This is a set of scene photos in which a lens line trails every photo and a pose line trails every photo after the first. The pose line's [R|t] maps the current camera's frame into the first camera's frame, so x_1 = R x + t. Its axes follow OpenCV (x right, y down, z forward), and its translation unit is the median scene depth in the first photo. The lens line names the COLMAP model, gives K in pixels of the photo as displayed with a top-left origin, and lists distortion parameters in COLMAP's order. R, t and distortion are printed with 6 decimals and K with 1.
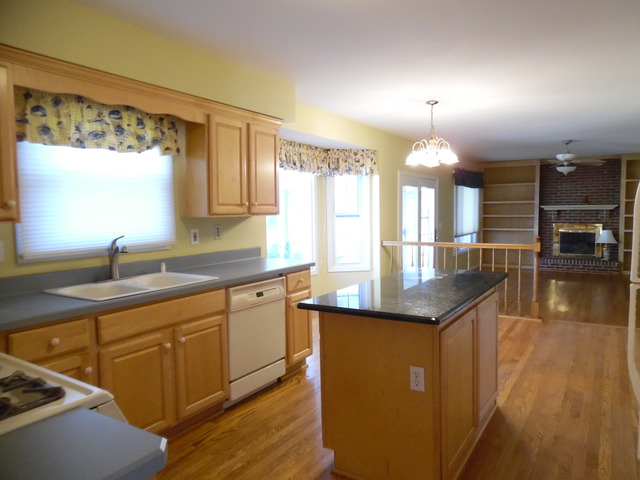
lens RADIAL K [[452.6, 0, 320.7], [0, 452.6, 245.1], [0, 0, 1]] dist [0.005317, -0.006795]
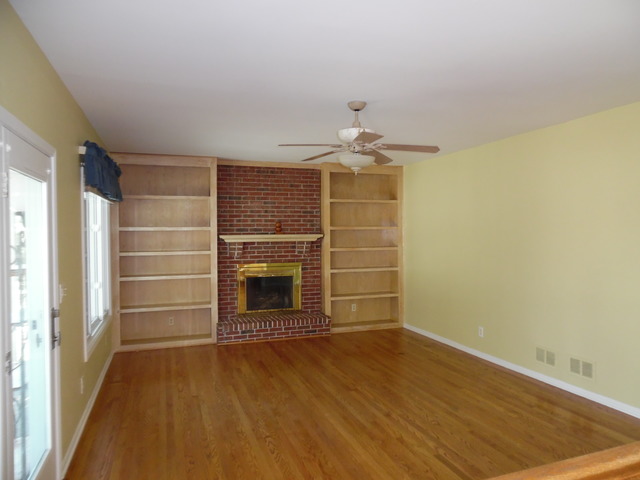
lens RADIAL K [[452.6, 0, 318.2], [0, 452.6, 240.5], [0, 0, 1]] dist [0.005317, -0.006795]
pose [[0.629398, -0.010320, 0.777015, 0.299323], [0.063216, 0.997278, -0.037961, -0.144926], [-0.774508, 0.073013, 0.628337, 1.535292]]
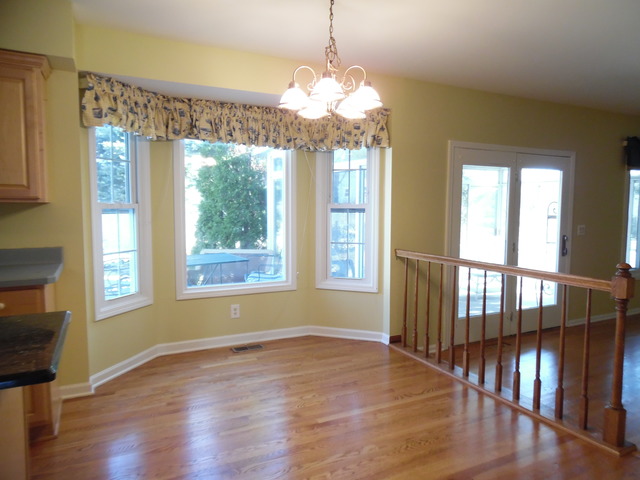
lens RADIAL K [[452.6, 0, 329.9], [0, 452.6, 240.0], [0, 0, 1]] dist [0.005317, -0.006795]
pose [[0.863898, 0.058476, -0.500260, 0.671435], [-0.058216, 0.998173, 0.016144, -0.049132], [0.500291, 0.015176, 0.865725, 0.701783]]
